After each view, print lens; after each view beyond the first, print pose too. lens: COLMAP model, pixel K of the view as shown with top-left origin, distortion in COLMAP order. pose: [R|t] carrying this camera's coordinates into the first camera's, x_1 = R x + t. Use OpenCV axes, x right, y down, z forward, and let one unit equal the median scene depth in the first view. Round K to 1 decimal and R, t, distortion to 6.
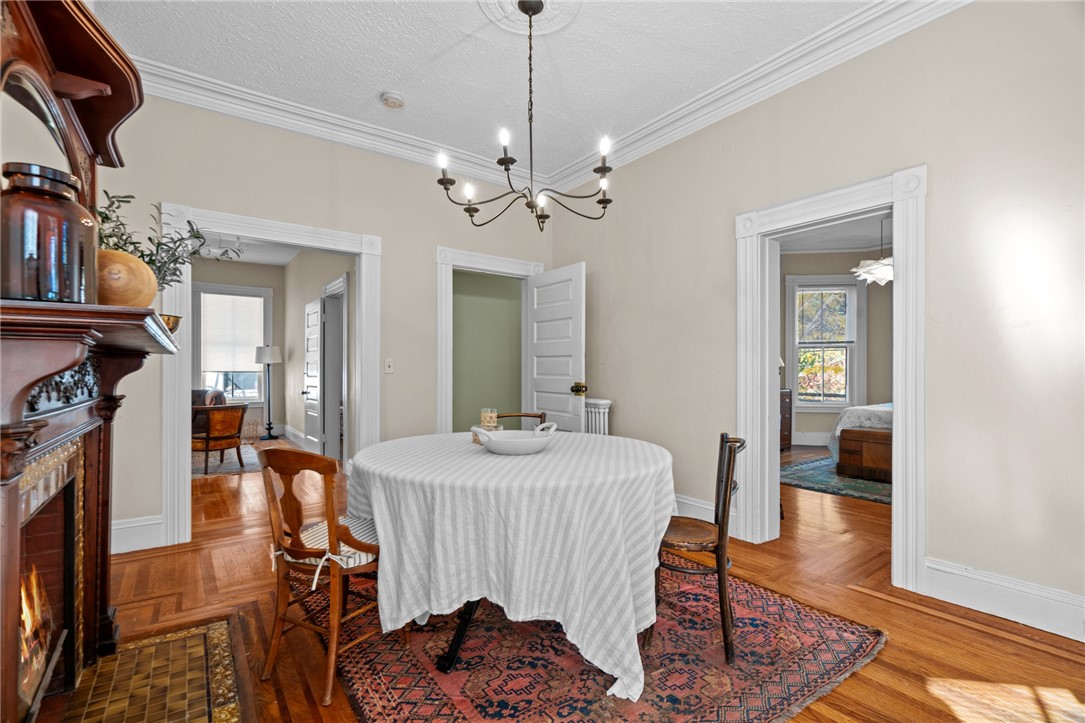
lens RADIAL K [[493.5, 0, 550.2], [0, 493.5, 369.6], [0, 0, 1]] dist [-0.002847, -0.000068]
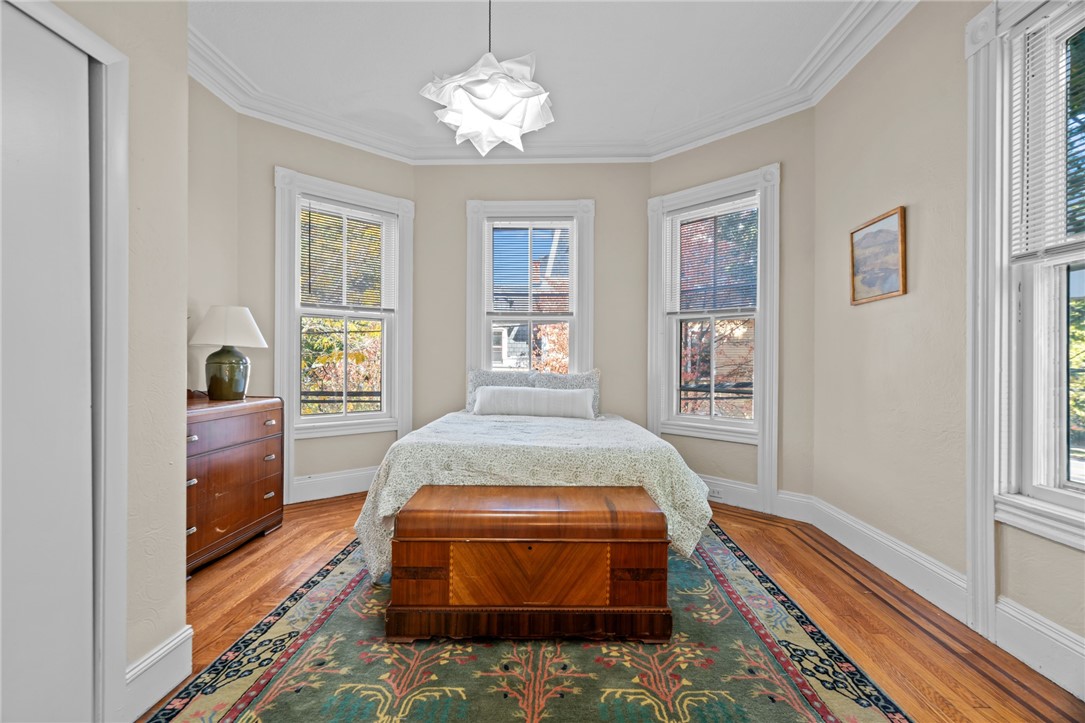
lens RADIAL K [[490.6, 0, 545.3], [0, 490.6, 364.7], [0, 0, 1]] dist [-0.003005, 0.000179]
pose [[0.623522, -0.001904, 0.781804, 0.816300], [-0.004990, 0.999967, 0.006415, 0.011377], [-0.781790, -0.007901, 0.623492, 1.500684]]
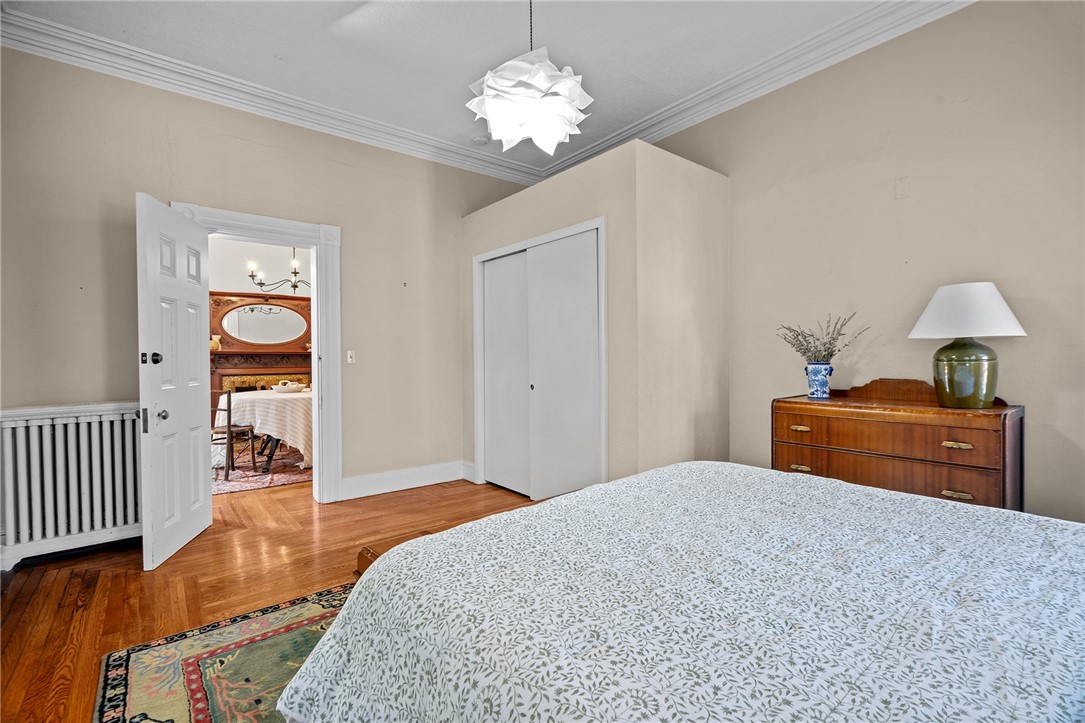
lens RADIAL K [[497.4, 0, 539.0], [0, 497.4, 366.2], [0, 0, 1]] dist [-0.001354, 0.000081]
pose [[0.019125, 0.012737, -0.999736, 2.293046], [0.005859, 0.999900, 0.012852, 0.015109], [0.999800, -0.006103, 0.019049, 2.094429]]
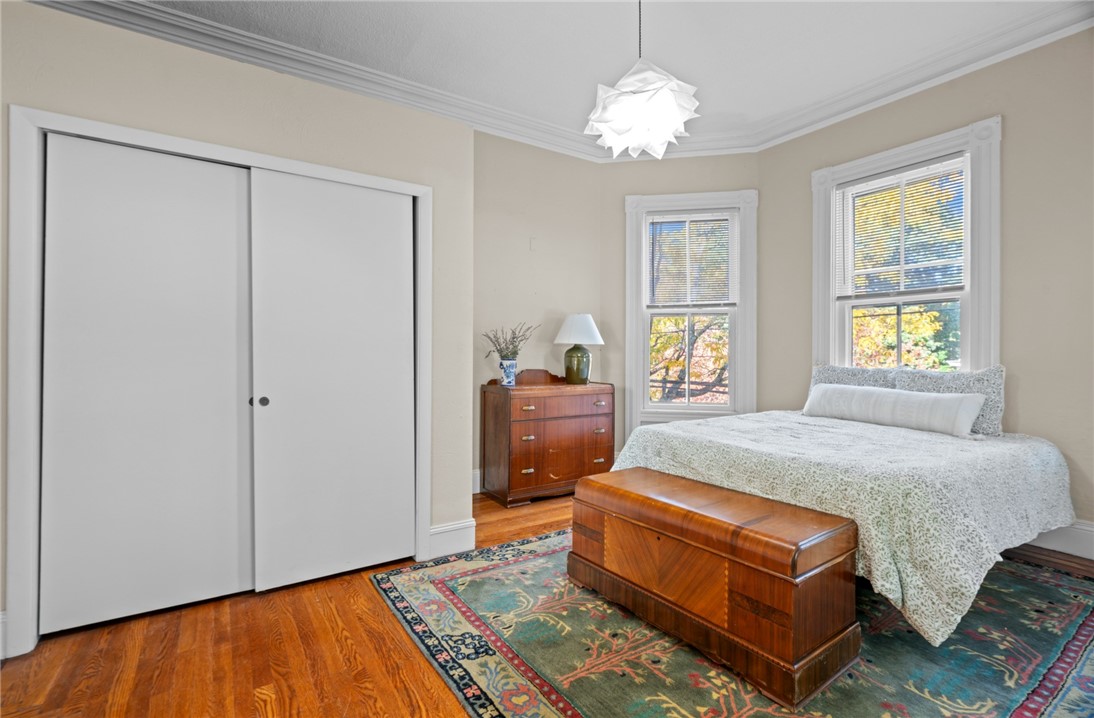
lens RADIAL K [[506.0, 0, 545.5], [0, 506.0, 352.2], [0, 0, 1]] dist [-0.001327, 0.001020]
pose [[0.998391, 0.001146, -0.056694, 1.293060], [-0.001350, 0.999993, -0.003551, 0.010331], [0.056689, 0.003622, 0.998385, 1.162189]]
